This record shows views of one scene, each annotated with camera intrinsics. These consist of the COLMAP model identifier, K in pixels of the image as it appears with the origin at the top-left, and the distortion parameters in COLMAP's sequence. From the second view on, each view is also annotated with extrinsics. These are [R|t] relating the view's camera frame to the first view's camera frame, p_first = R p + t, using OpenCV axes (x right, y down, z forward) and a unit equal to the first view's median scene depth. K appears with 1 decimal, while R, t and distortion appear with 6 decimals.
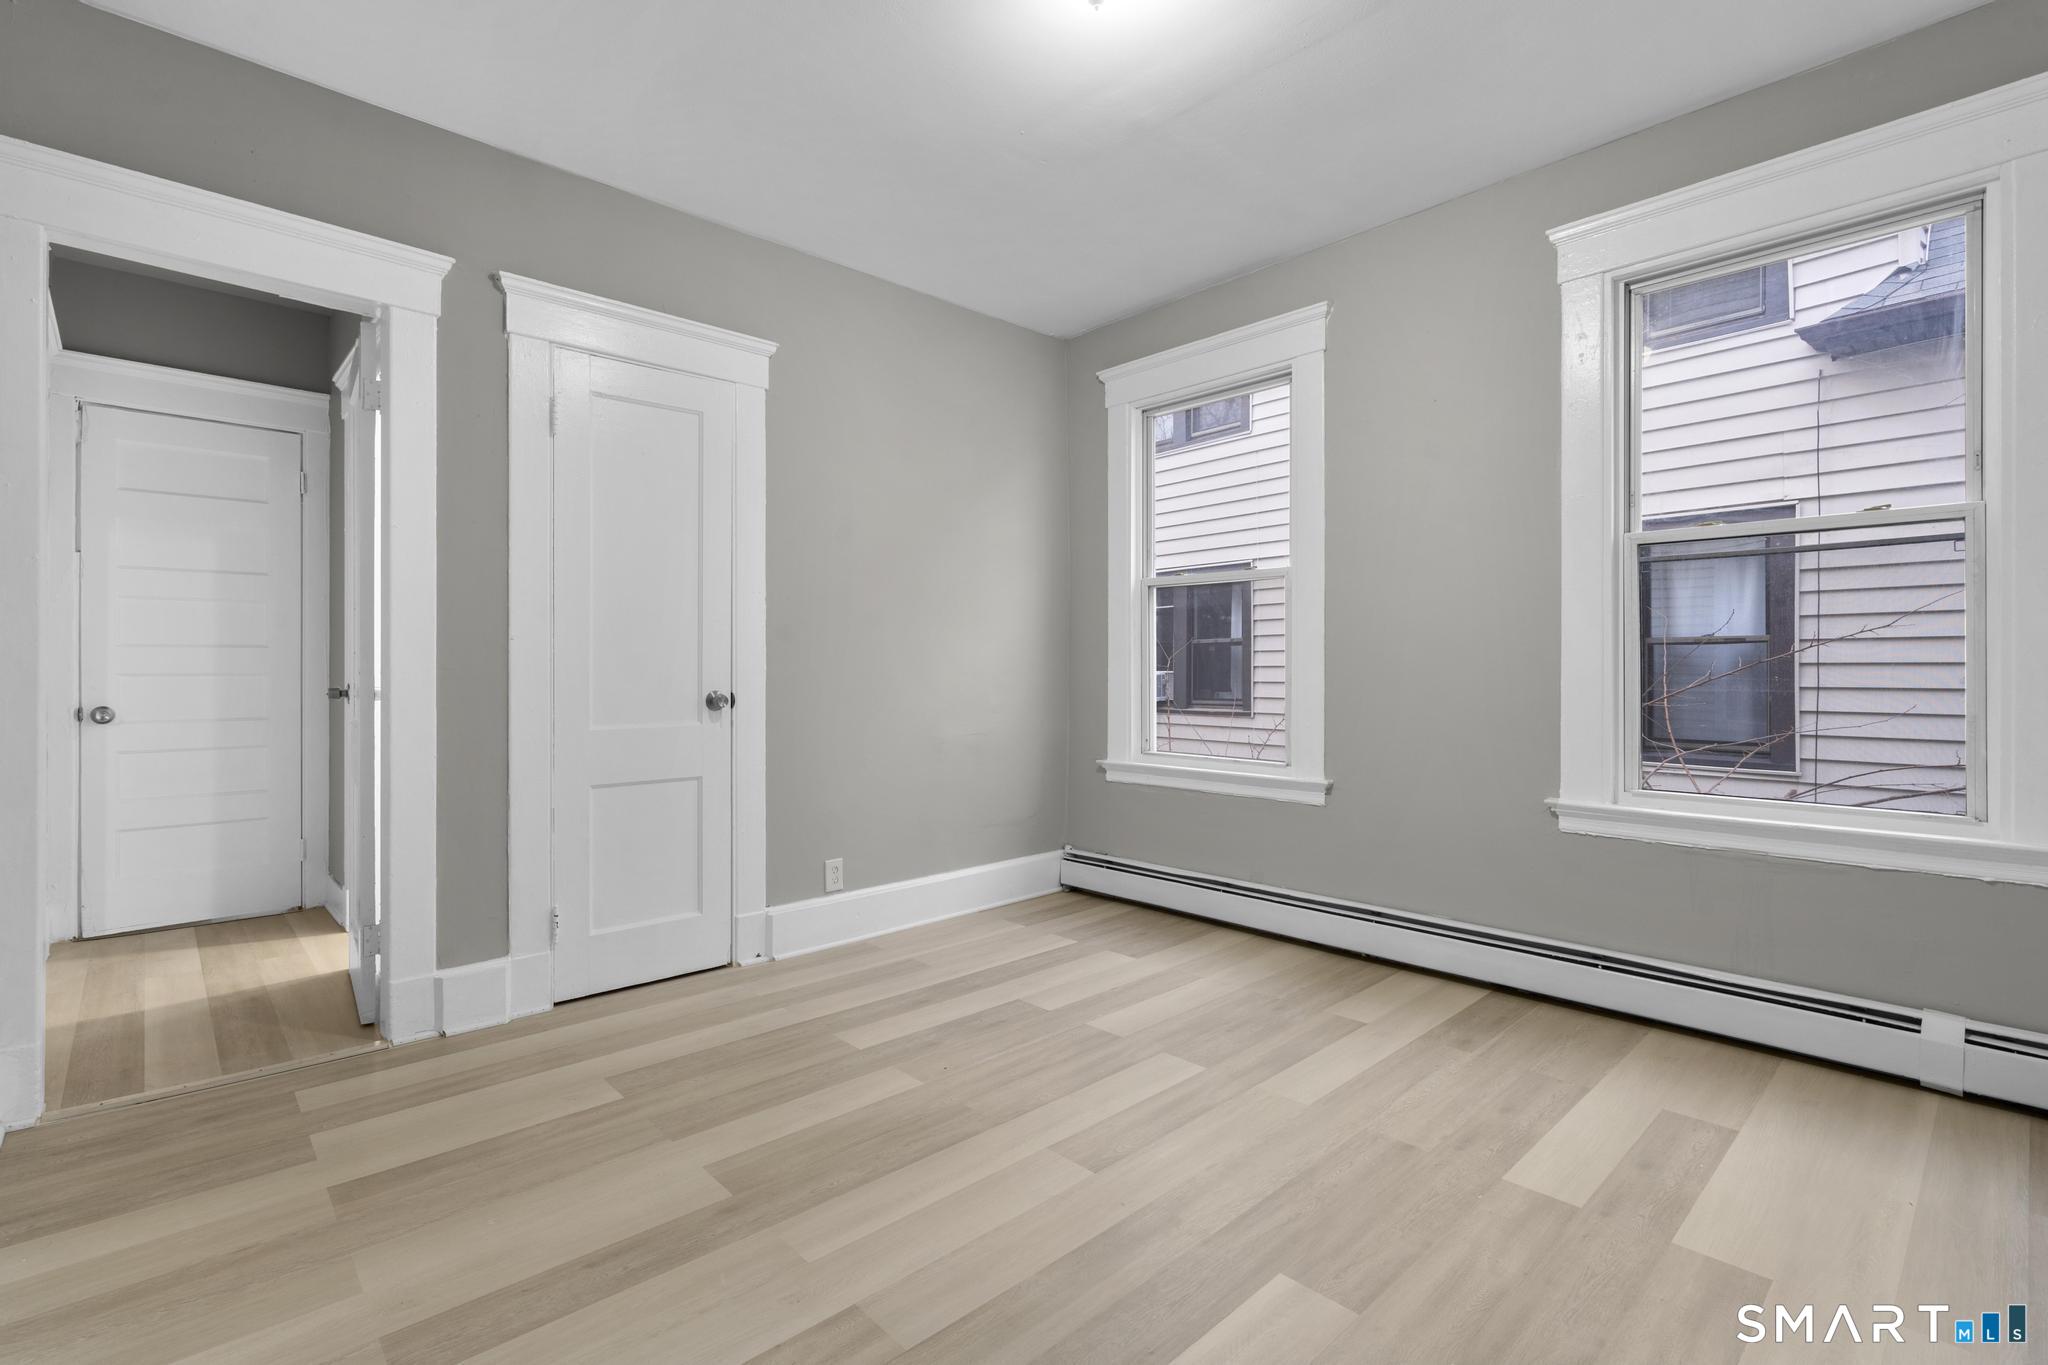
lens RADIAL K [[935.7, 0, 1017.9], [0, 935.7, 669.6], [0, 0, 1]] dist [-0.001775, 0.000804]
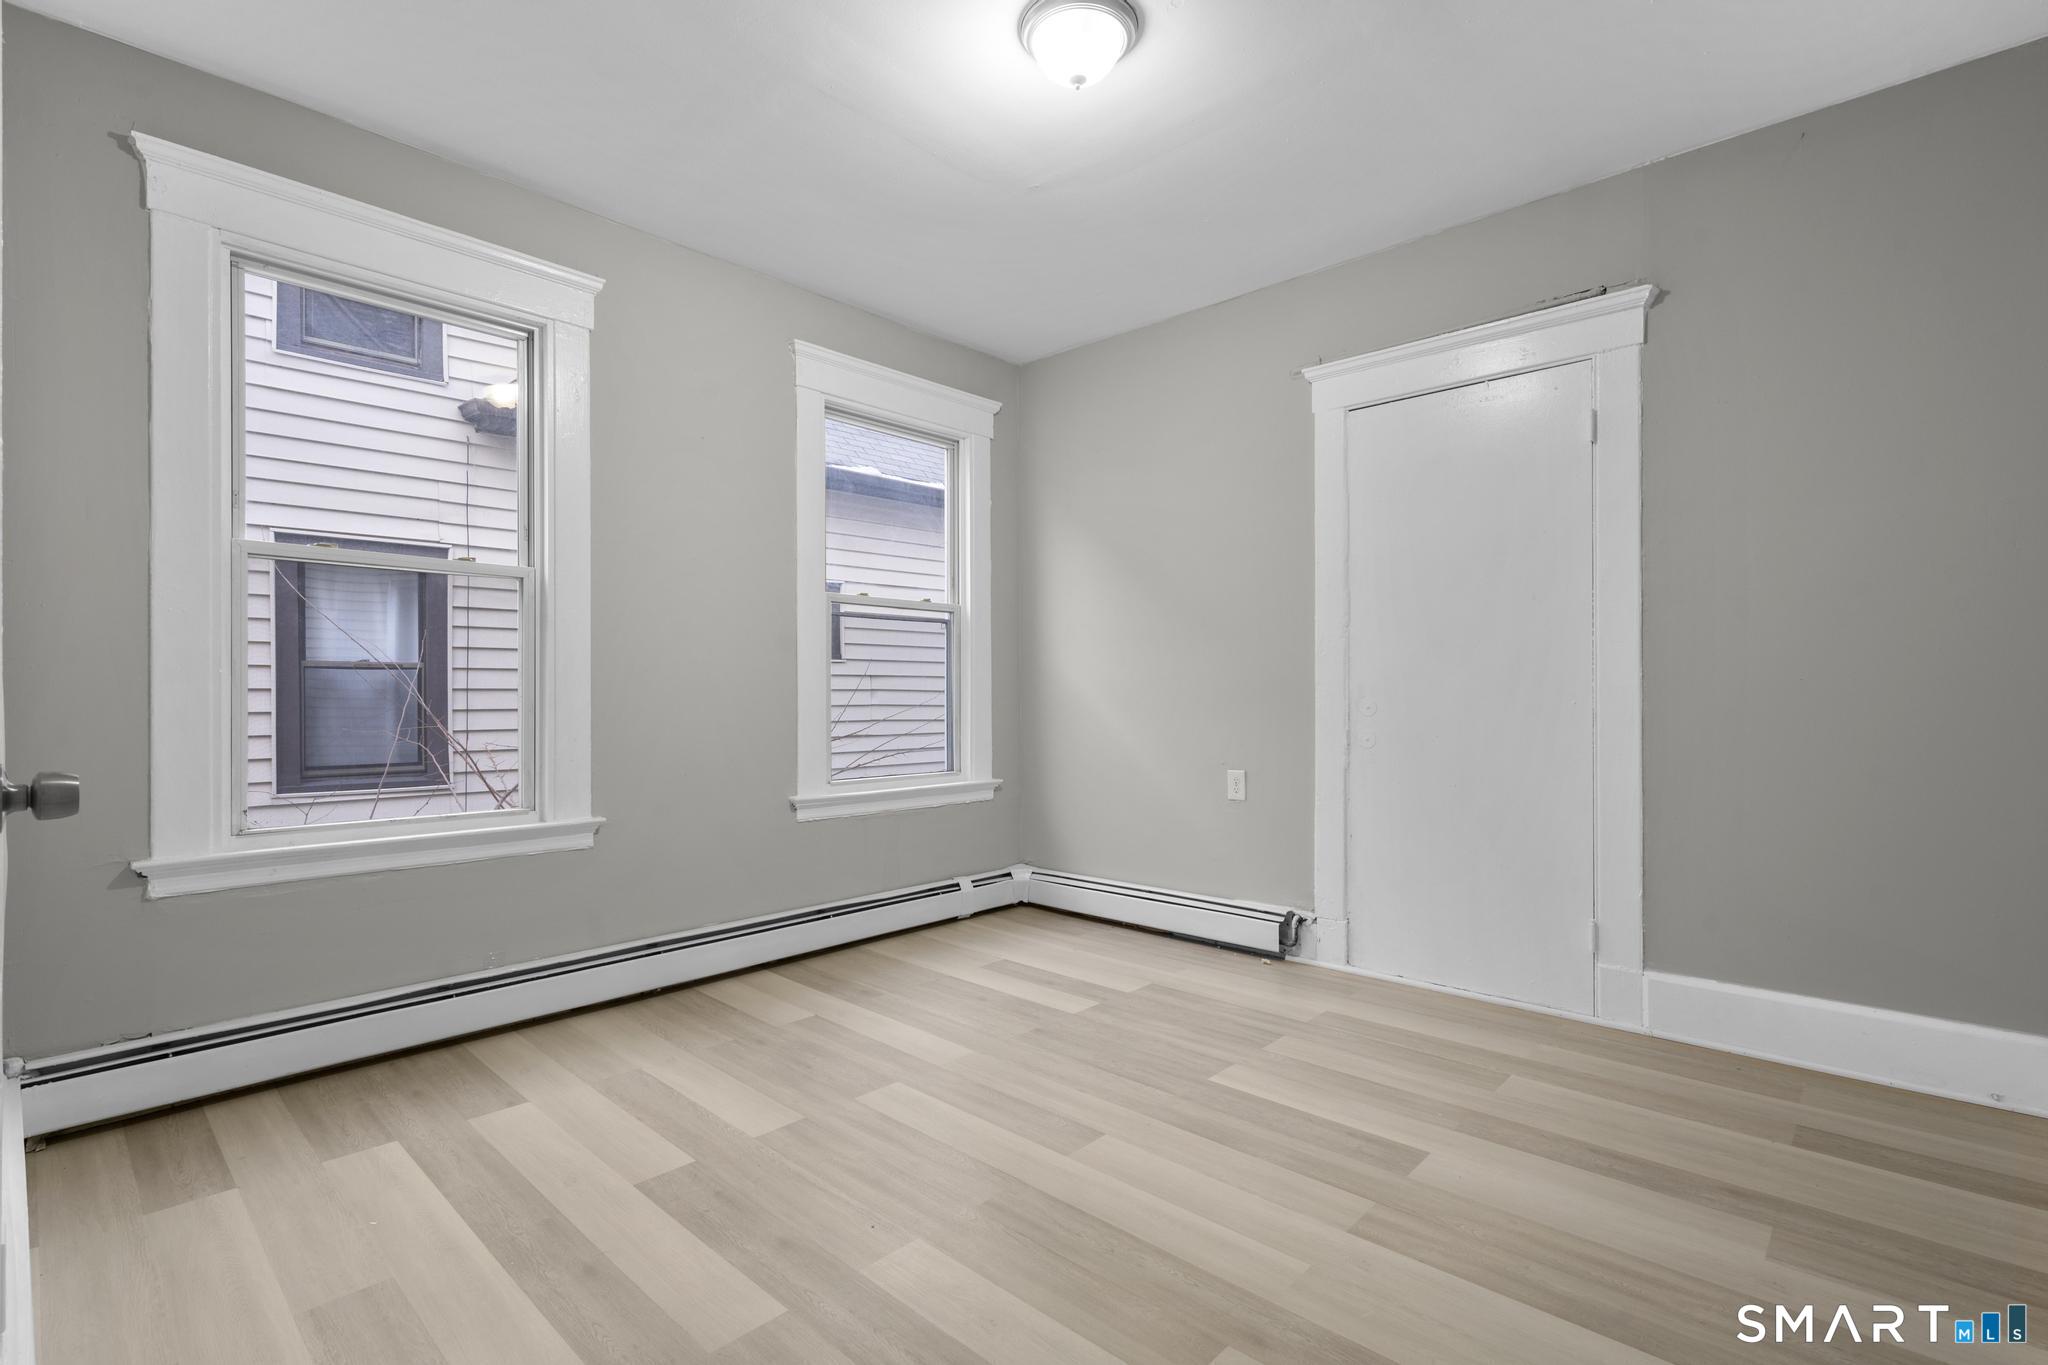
lens RADIAL K [[938.5, 0, 1022.2], [0, 938.5, 696.6], [0, 0, 1]] dist [-0.013100, 0.000337]
pose [[-0.065258, -0.002468, 0.997865, -0.598803], [0.002567, 0.999993, 0.002641, 0.002748], [-0.997865, 0.002734, -0.065252, 0.675671]]
